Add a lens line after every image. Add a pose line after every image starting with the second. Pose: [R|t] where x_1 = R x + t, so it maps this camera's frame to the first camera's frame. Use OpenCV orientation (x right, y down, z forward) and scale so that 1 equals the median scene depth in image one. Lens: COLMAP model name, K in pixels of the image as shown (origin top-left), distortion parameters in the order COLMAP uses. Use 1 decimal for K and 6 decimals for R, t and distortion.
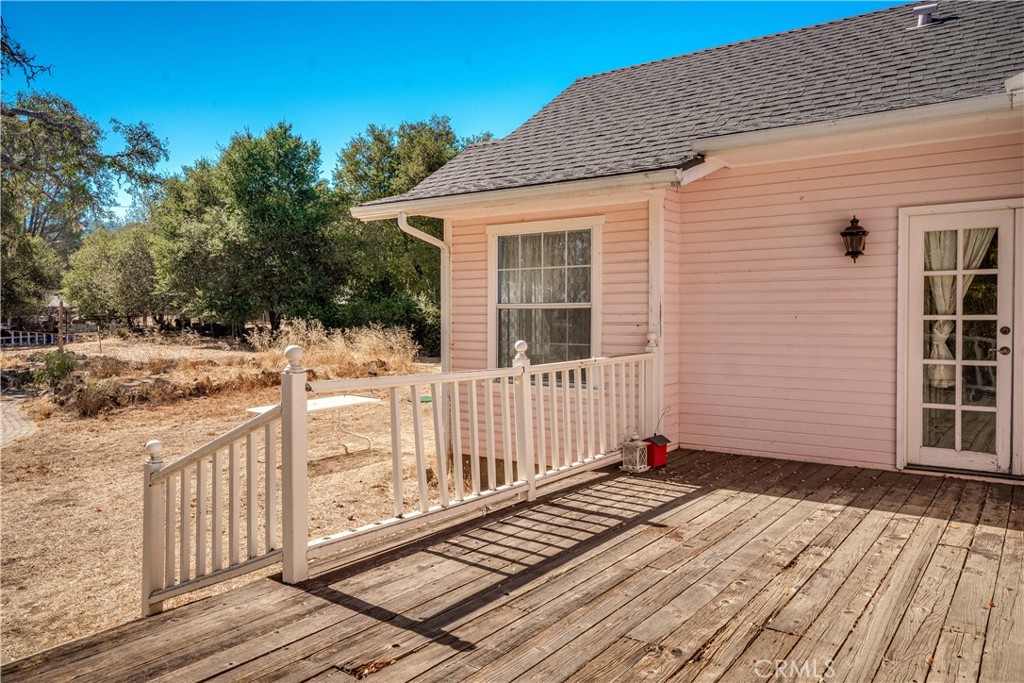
lens RADIAL K [[721.4, 0, 511.7], [0, 721.4, 336.7], [0, 0, 1]] dist [-0.000918, 0.002794]
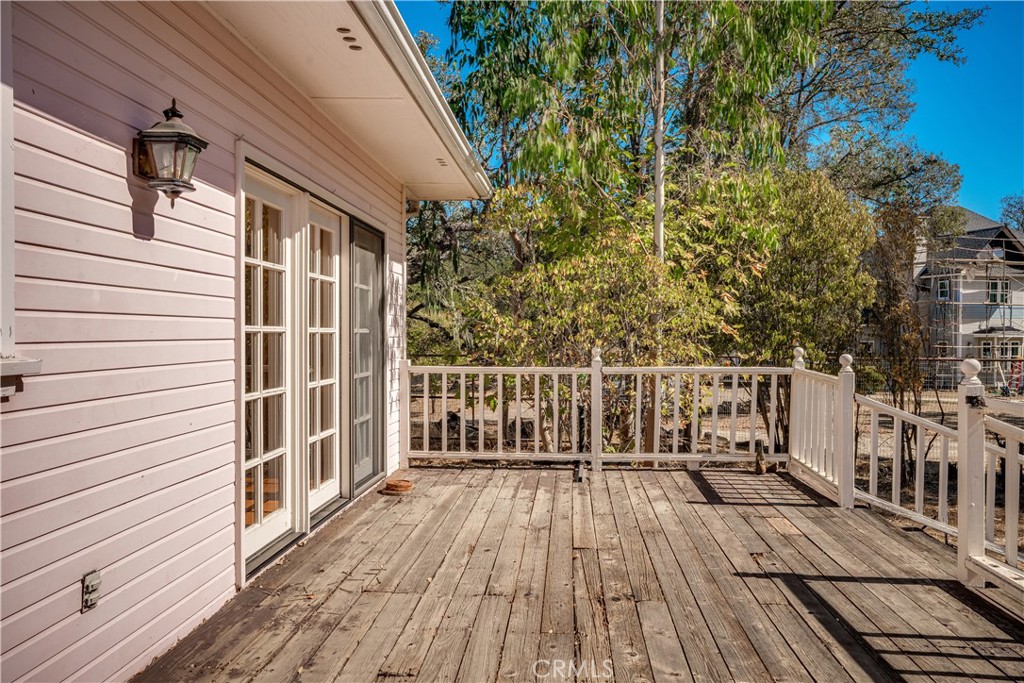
lens RADIAL K [[721.4, 0, 512.6], [0, 721.4, 342.0], [0, 0, 1]] dist [-0.000918, 0.002794]
pose [[-0.845982, 0.007556, -0.533157, 0.849125], [-0.012319, 0.999356, 0.033709, -0.041302], [0.533069, 0.035085, -0.845344, 1.579997]]
